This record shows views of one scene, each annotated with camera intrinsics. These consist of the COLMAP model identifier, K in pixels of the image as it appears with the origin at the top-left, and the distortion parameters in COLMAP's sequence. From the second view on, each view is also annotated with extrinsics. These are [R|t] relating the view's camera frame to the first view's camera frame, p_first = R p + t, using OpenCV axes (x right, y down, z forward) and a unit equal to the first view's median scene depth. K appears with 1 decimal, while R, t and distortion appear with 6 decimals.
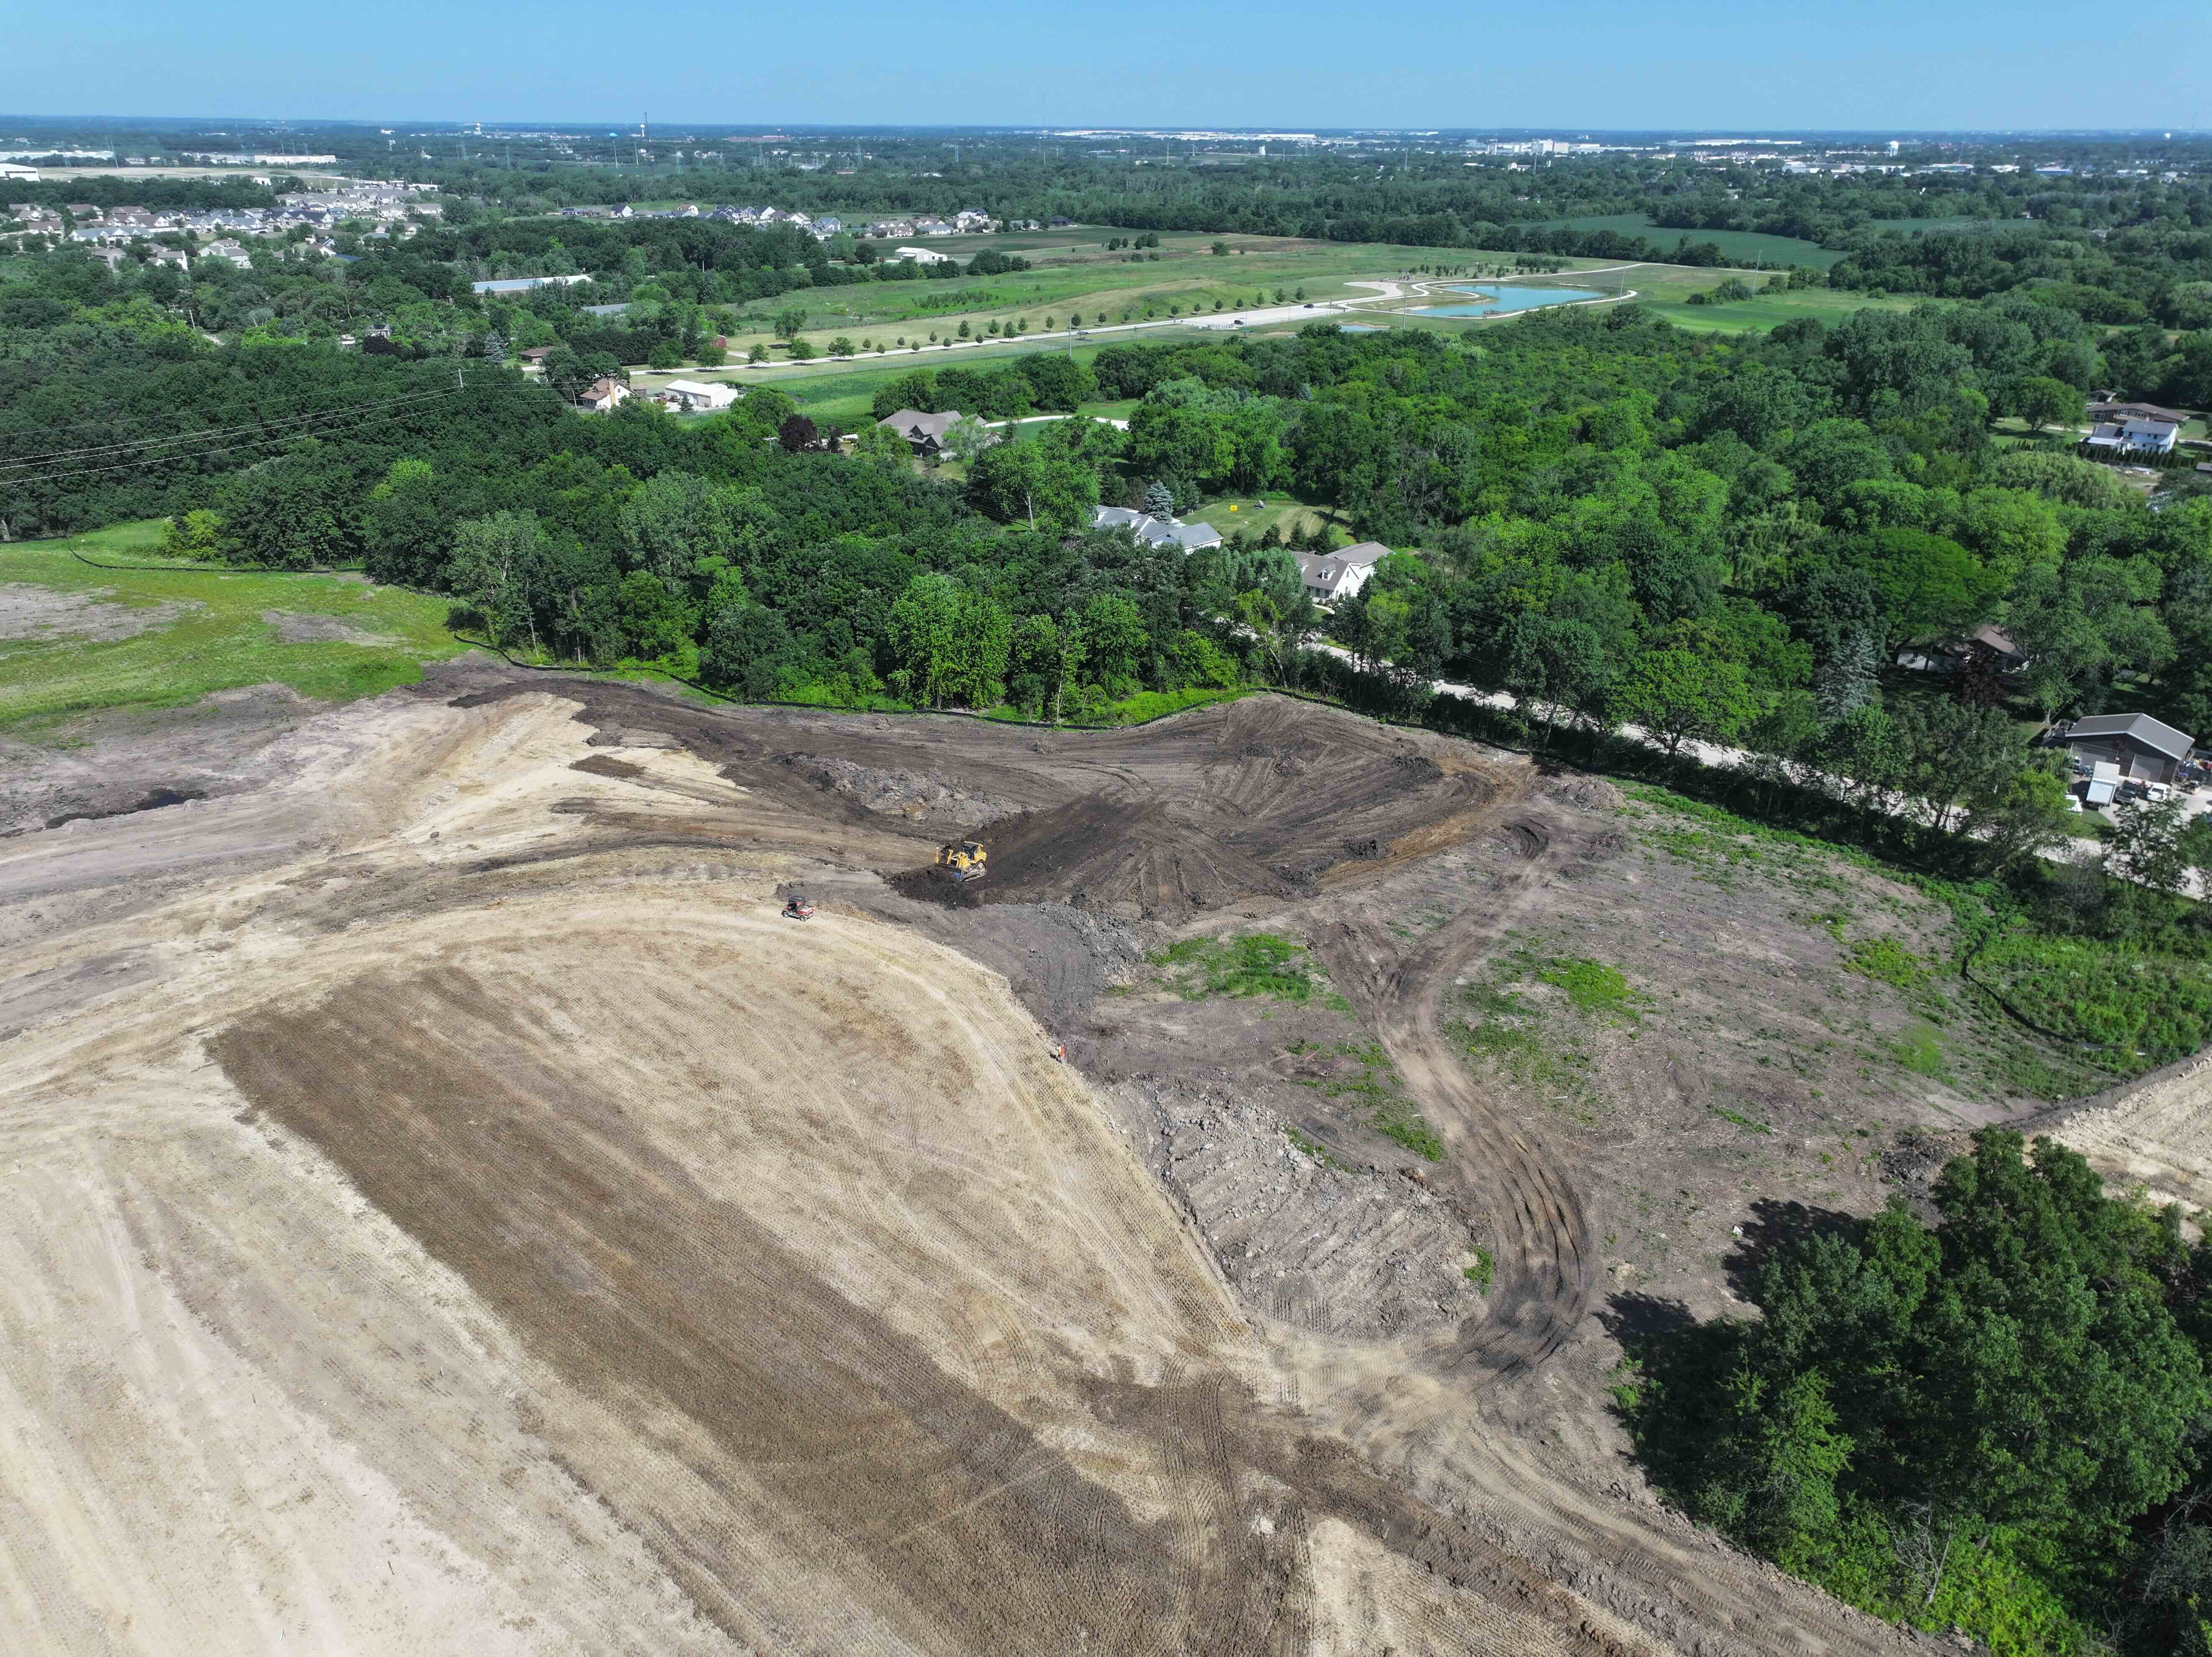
lens RADIAL K [[1543.5, 0, 1091.1], [0, 1543.5, 835.4], [0, 0, 1]] dist [-0.007404, 0.024268]
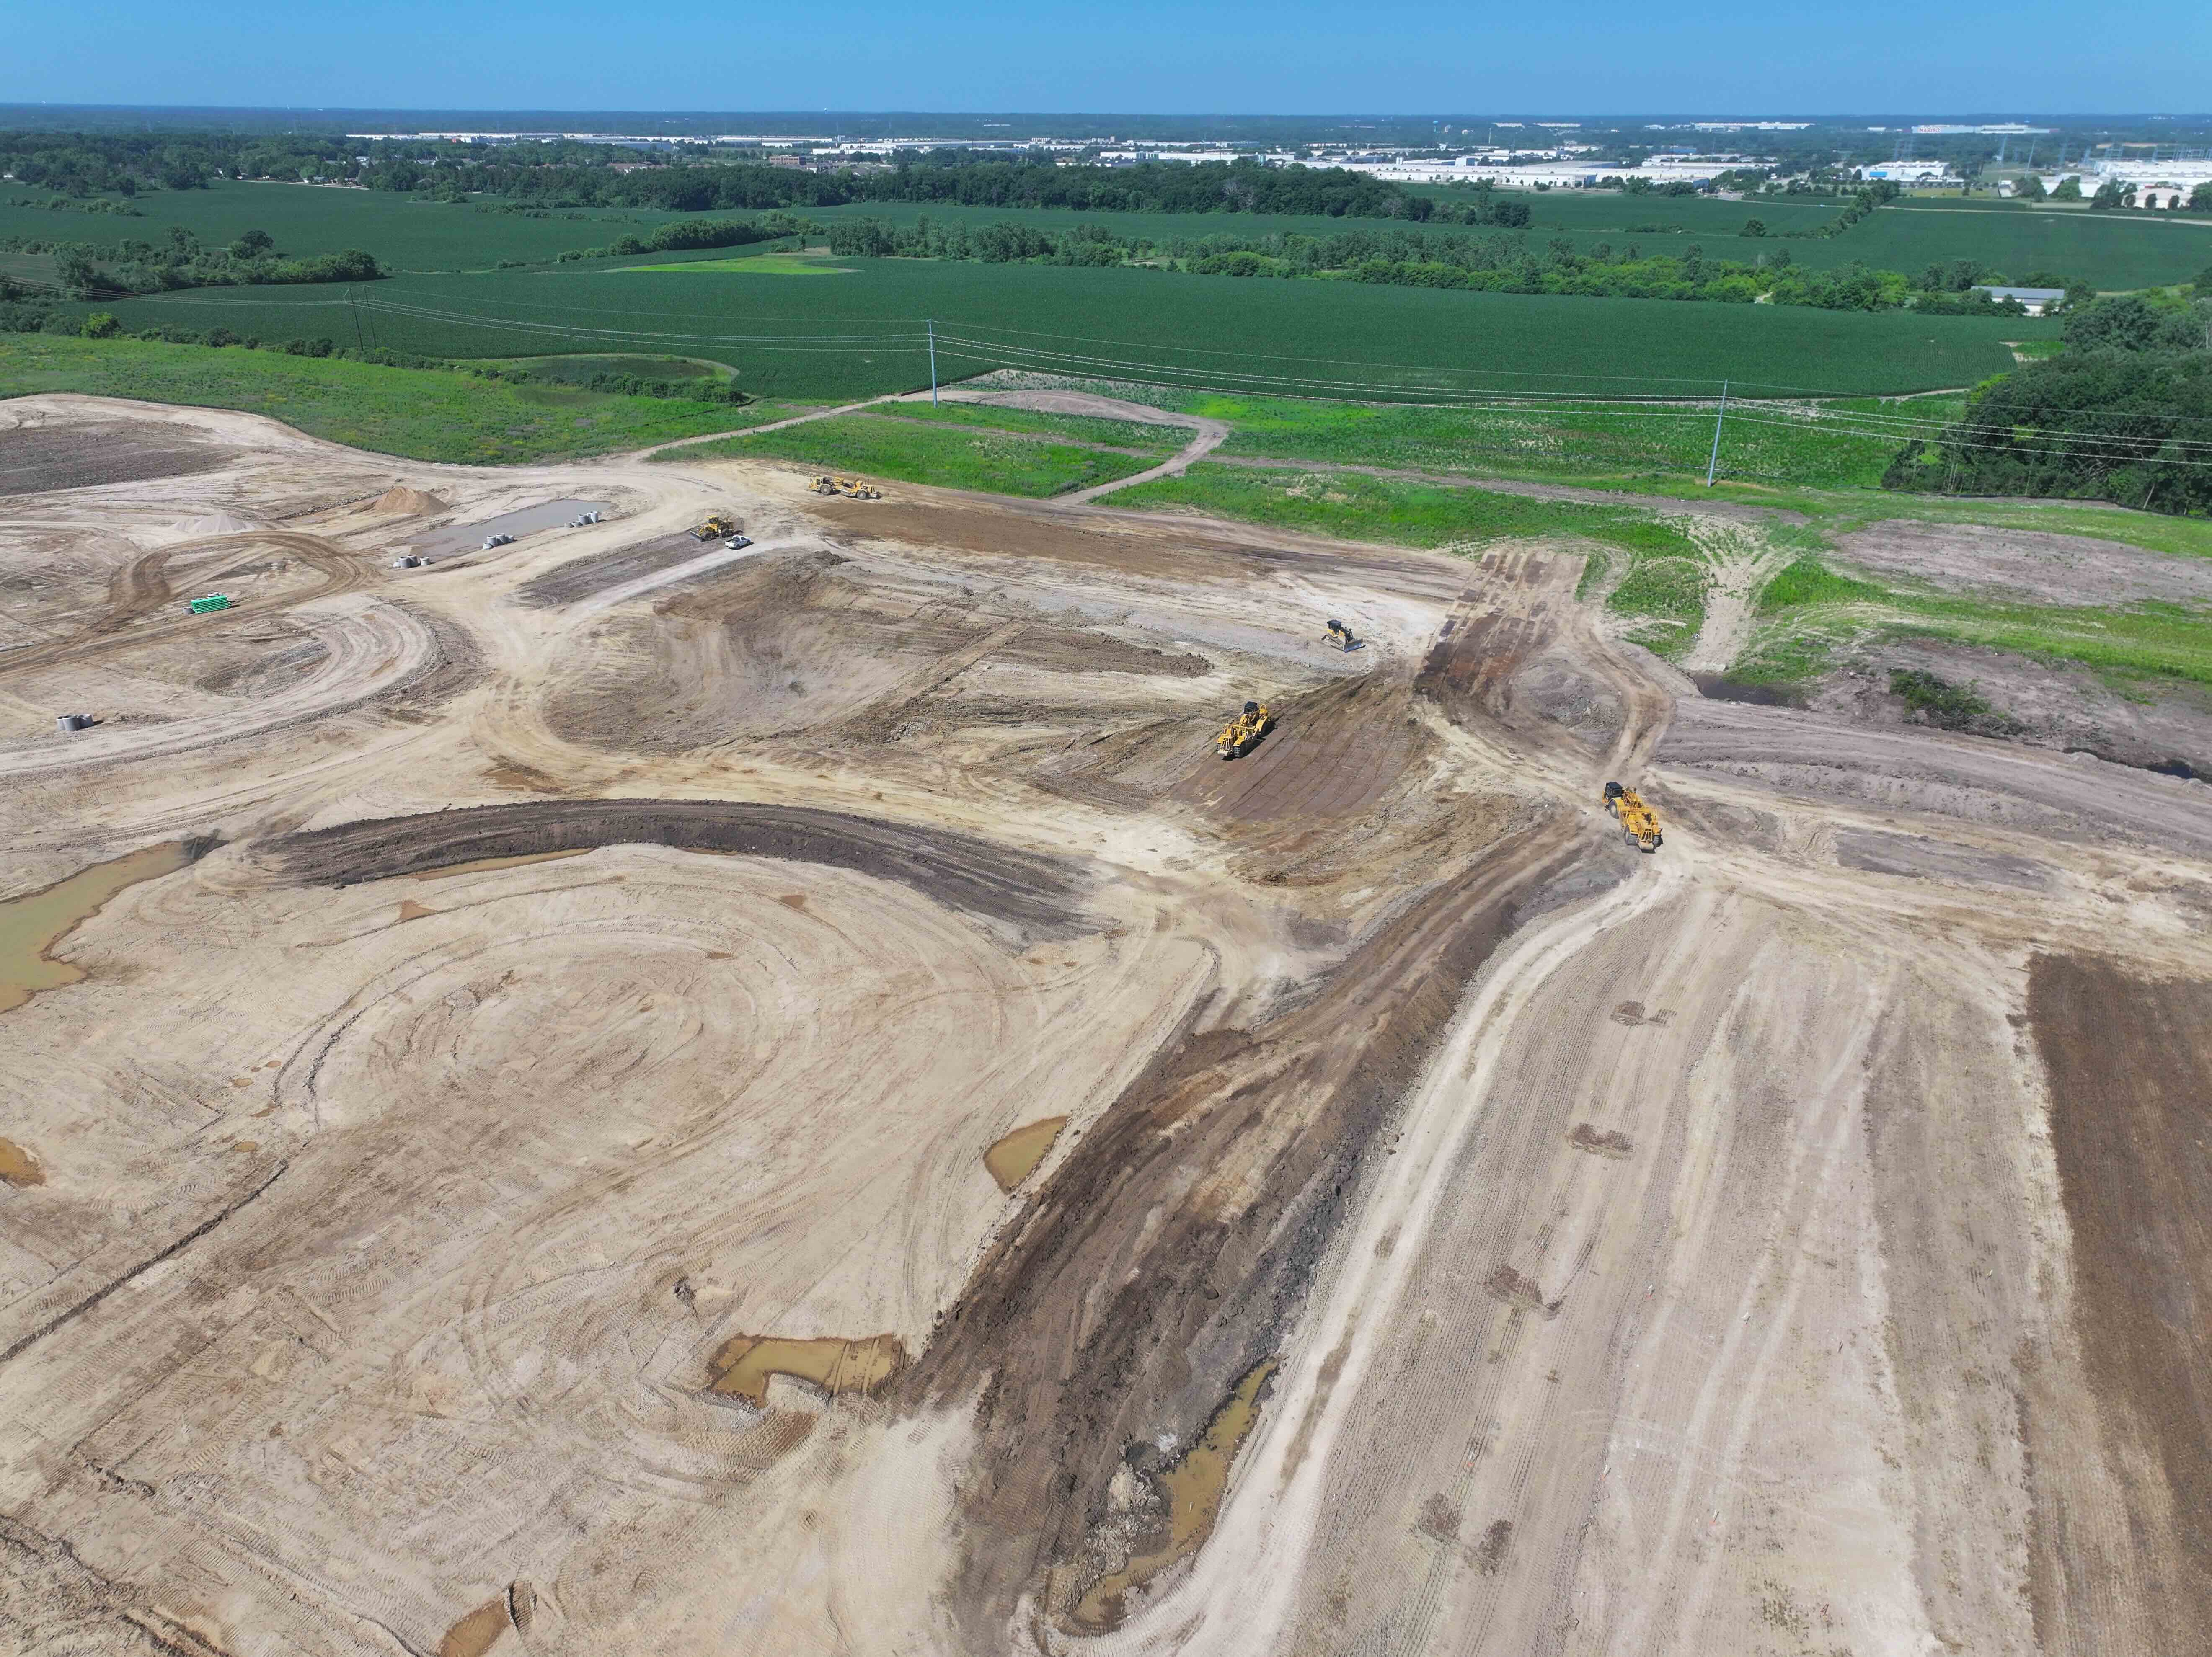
lens RADIAL K [[1543.5, 0, 1099.3], [0, 1543.5, 839.2], [0, 0, 1]] dist [-0.007404, 0.024268]
pose [[0.272595, 0.405278, -0.872606, 0.202272], [-0.403194, 0.871594, 0.278853, 0.029993], [0.873571, 0.275815, 0.400997, -0.051601]]
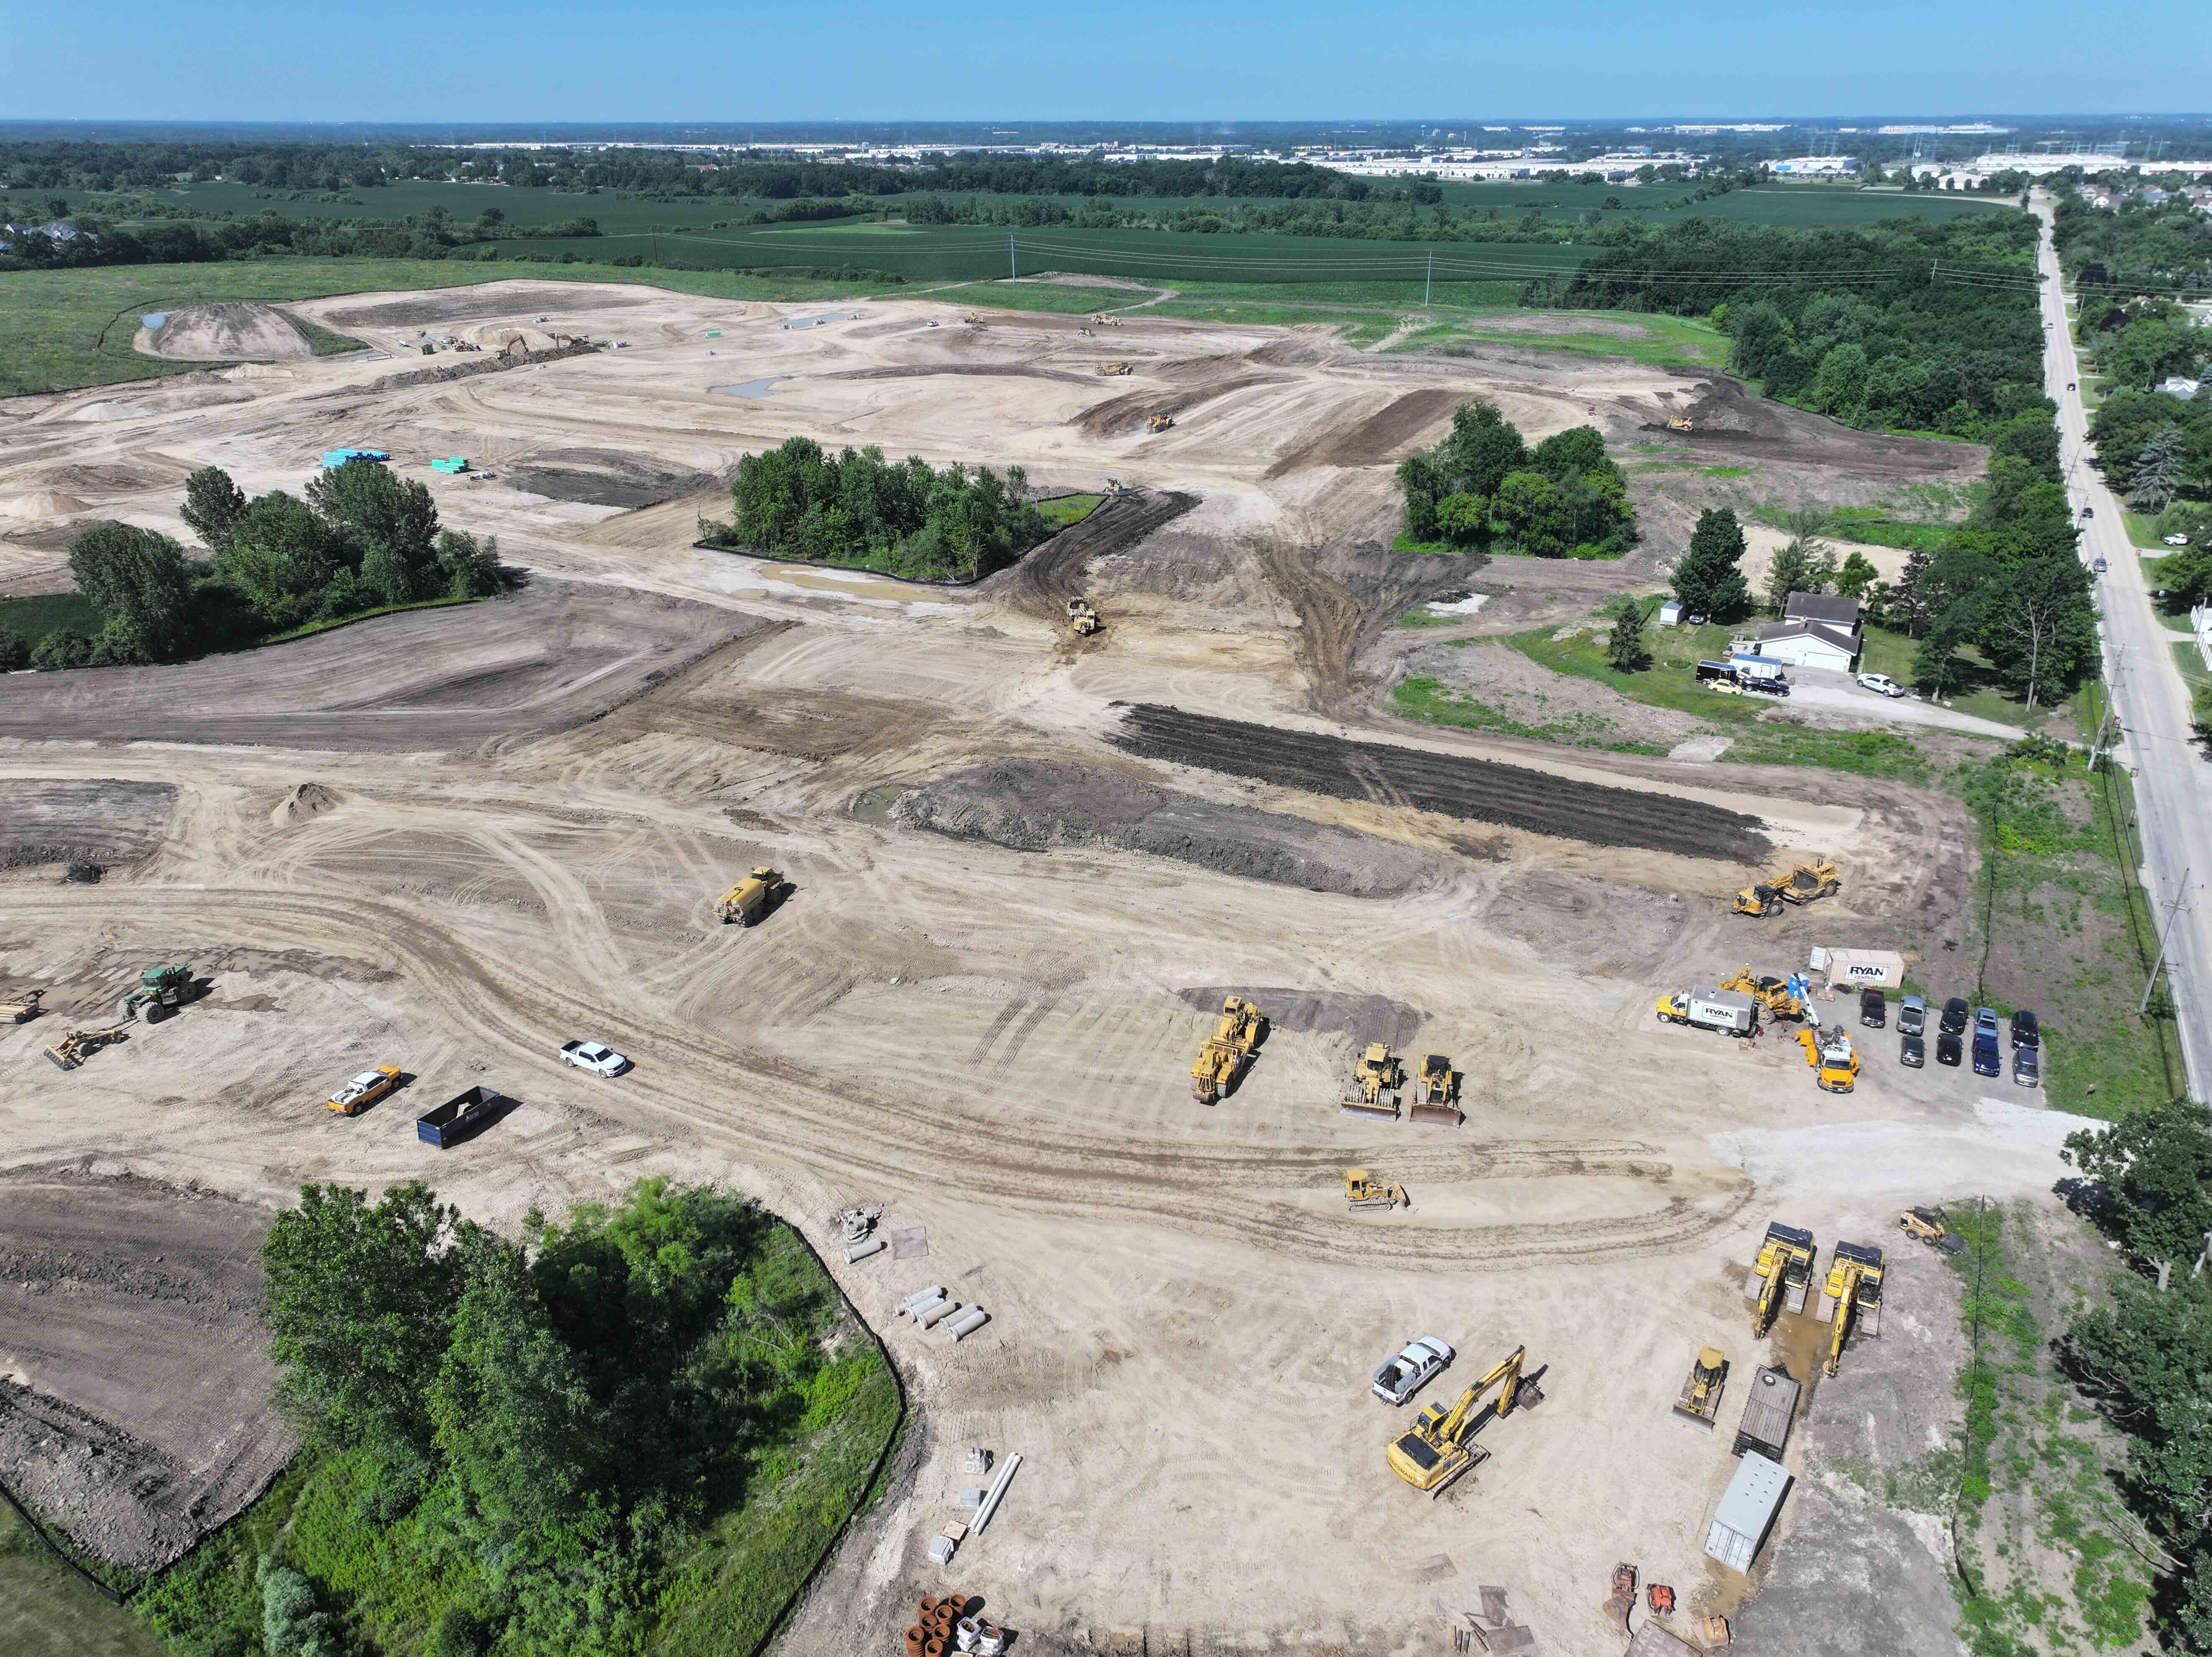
lens RADIAL K [[1543.5, 0, 1108.1], [0, 1543.5, 812.5], [0, 0, 1]] dist [-0.007404, 0.024268]
pose [[0.275575, 0.387106, -0.879891, 3.057224], [-0.396299, 0.879678, 0.262895, 0.404280], [0.875789, 0.276252, 0.395827, -0.787081]]
